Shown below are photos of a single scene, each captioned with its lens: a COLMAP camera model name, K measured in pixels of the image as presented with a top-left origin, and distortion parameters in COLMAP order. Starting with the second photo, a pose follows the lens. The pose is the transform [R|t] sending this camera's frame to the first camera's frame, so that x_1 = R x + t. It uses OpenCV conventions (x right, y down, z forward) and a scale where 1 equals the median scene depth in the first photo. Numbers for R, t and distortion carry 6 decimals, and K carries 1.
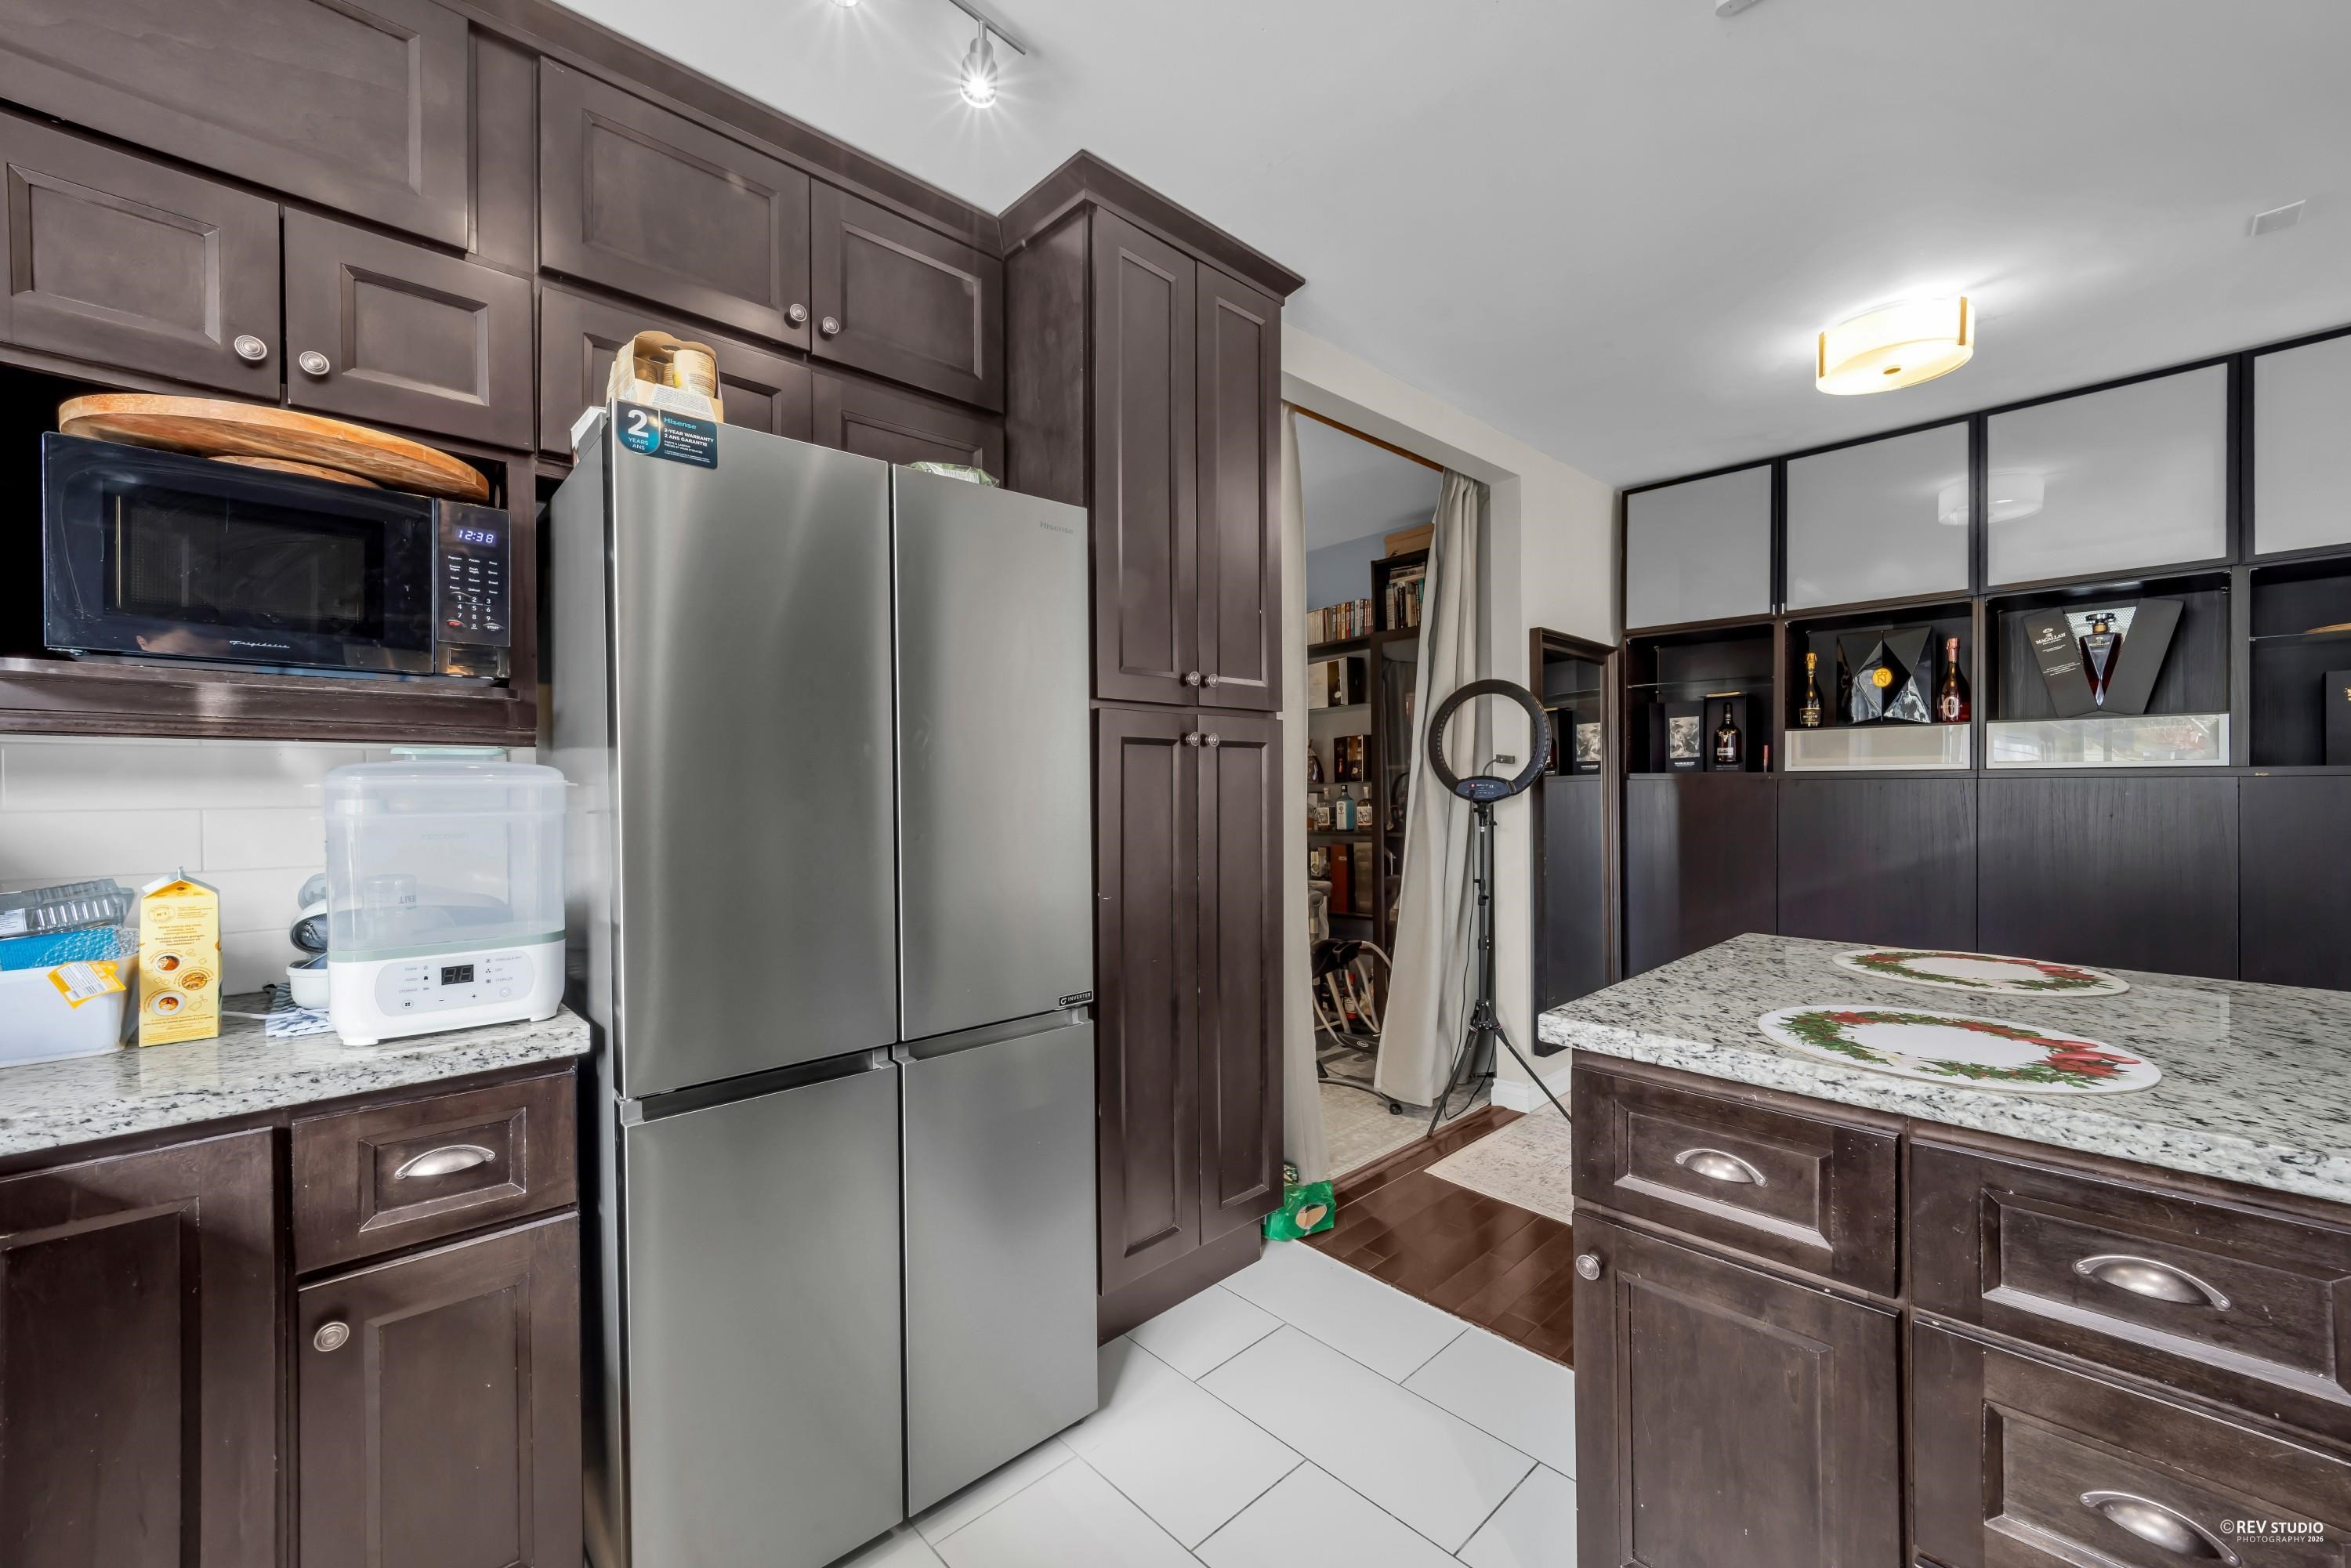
lens RADIAL K [[954.6, 0, 1175.5], [0, 954.6, 784.0], [0, 0, 1]] dist [-0.000029, -0.000061]
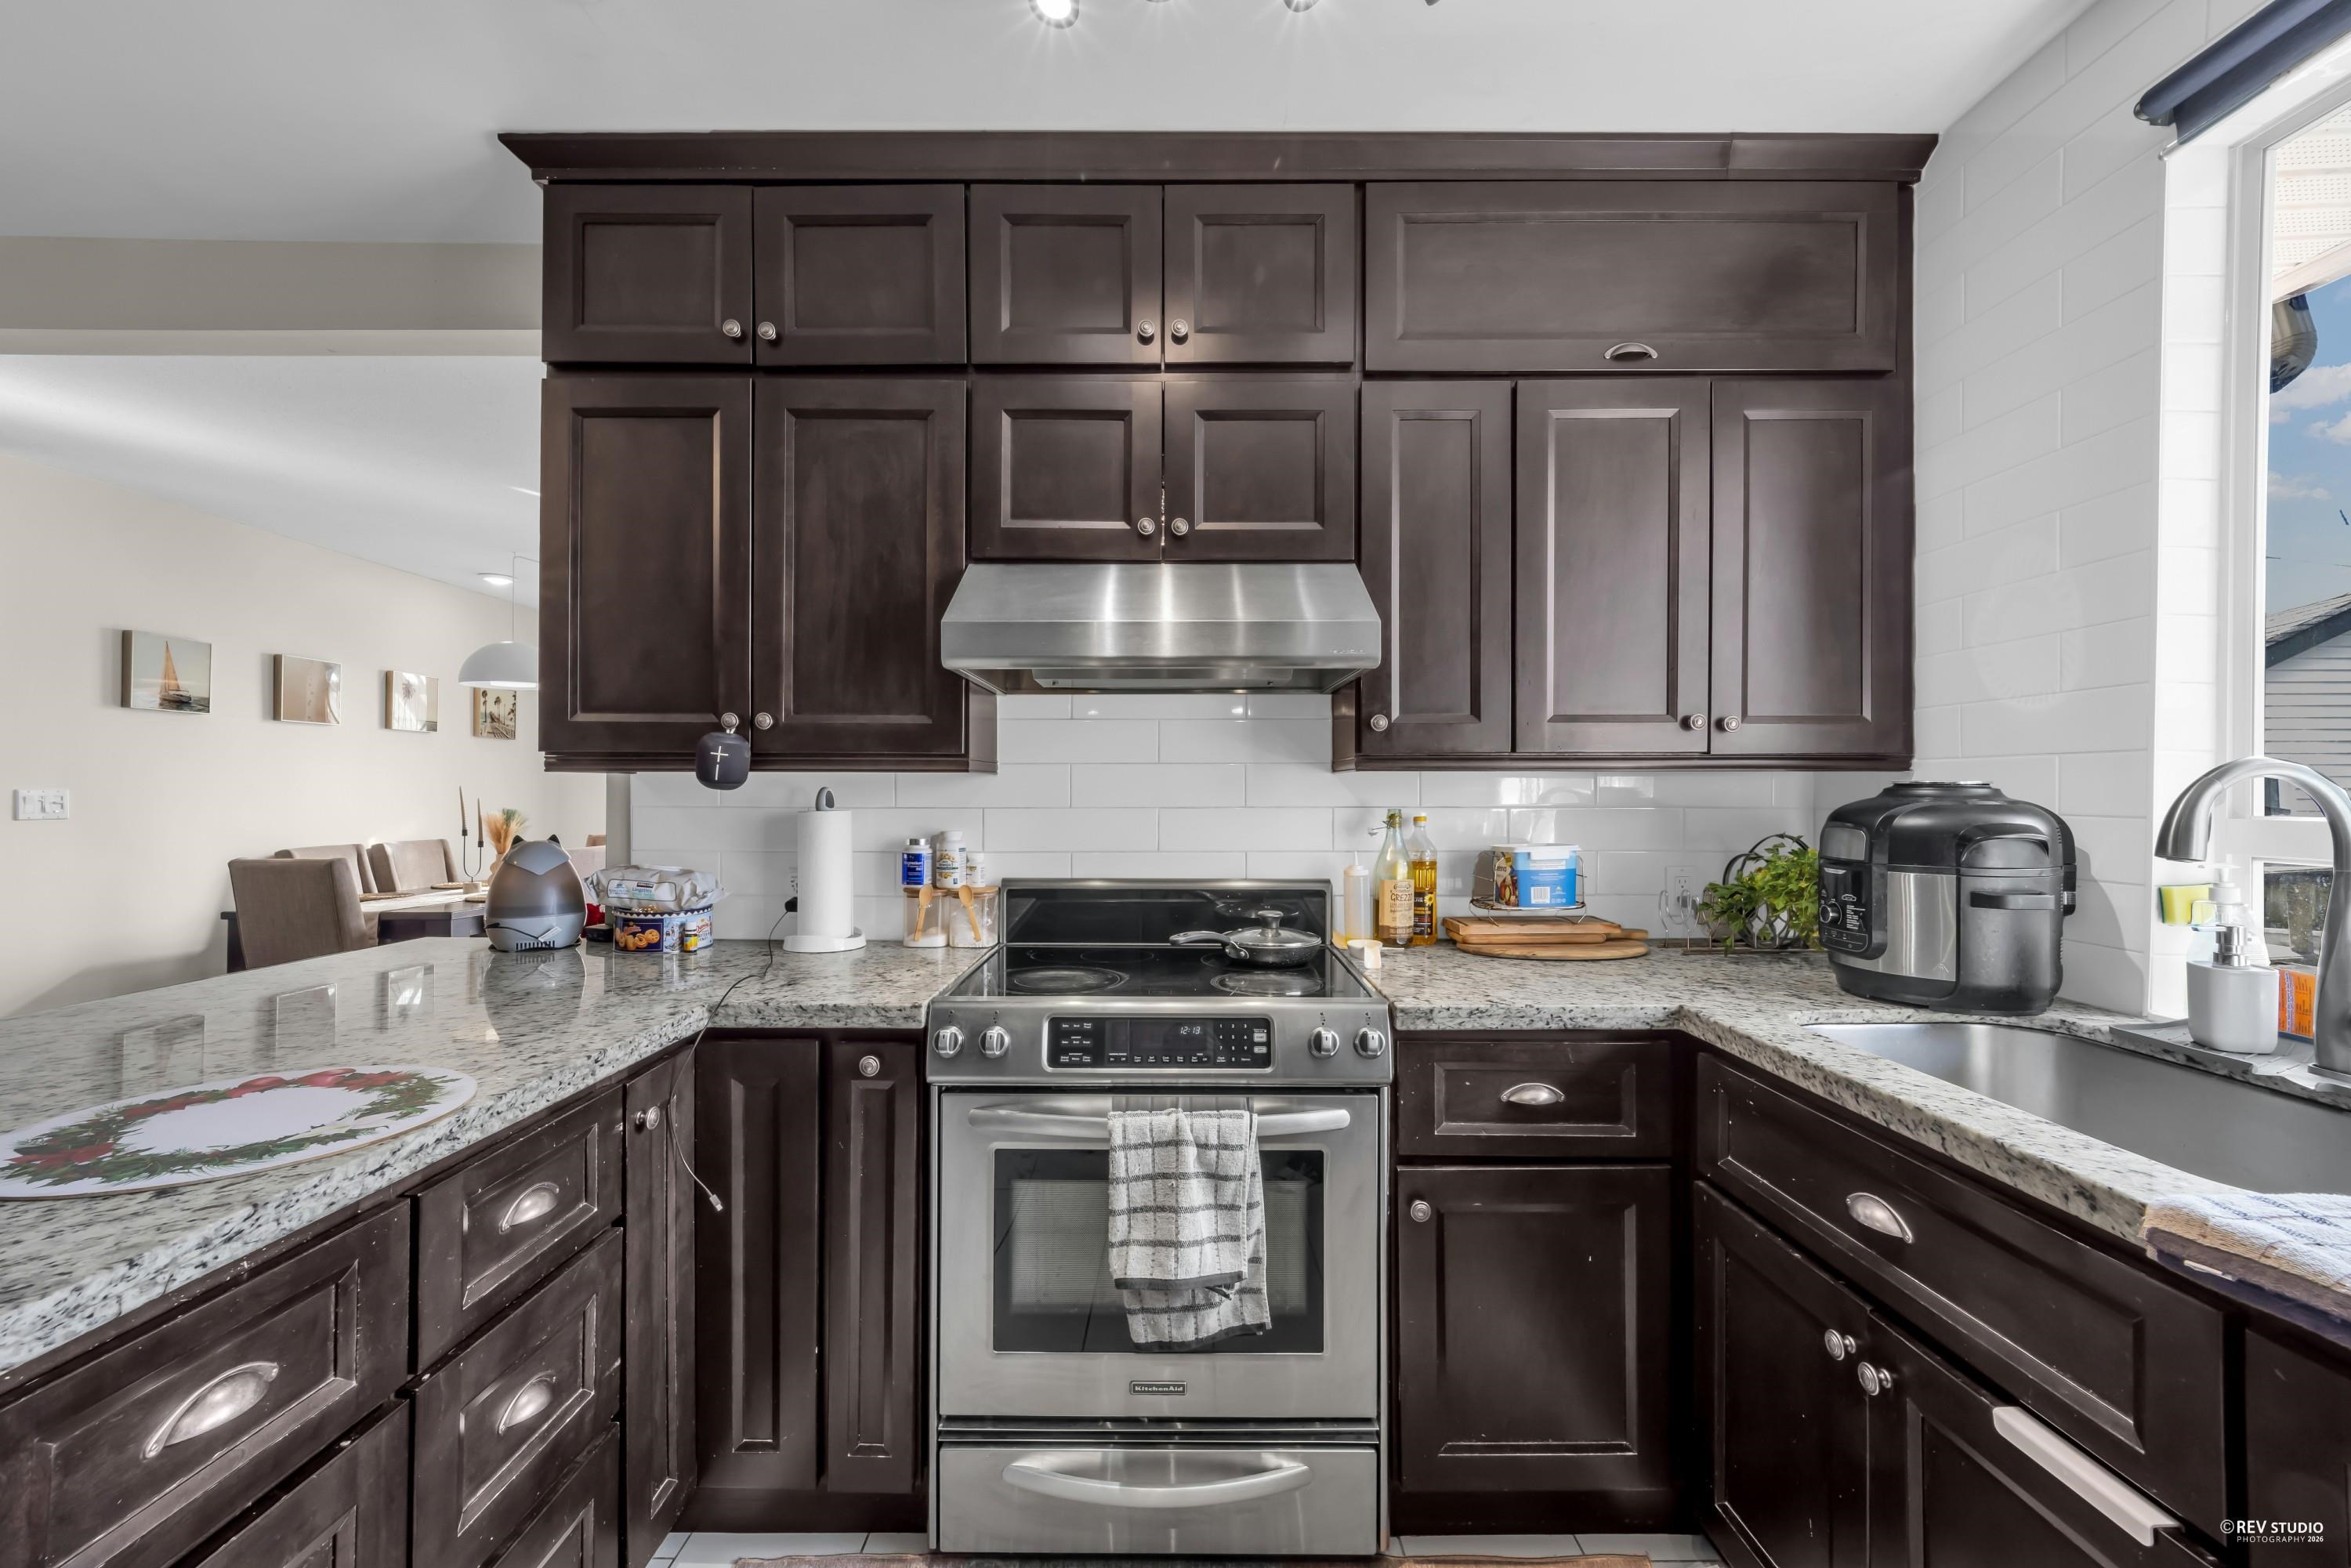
lens RADIAL K [[954.6, 0, 1175.5], [0, 954.6, 784.0], [0, 0, 1]] dist [-0.000029, -0.000061]
pose [[-0.716891, 0.008348, 0.697135, -0.365441], [-0.004631, 0.999849, -0.016736, -0.003847], [-0.697170, -0.015226, -0.716744, 1.109619]]
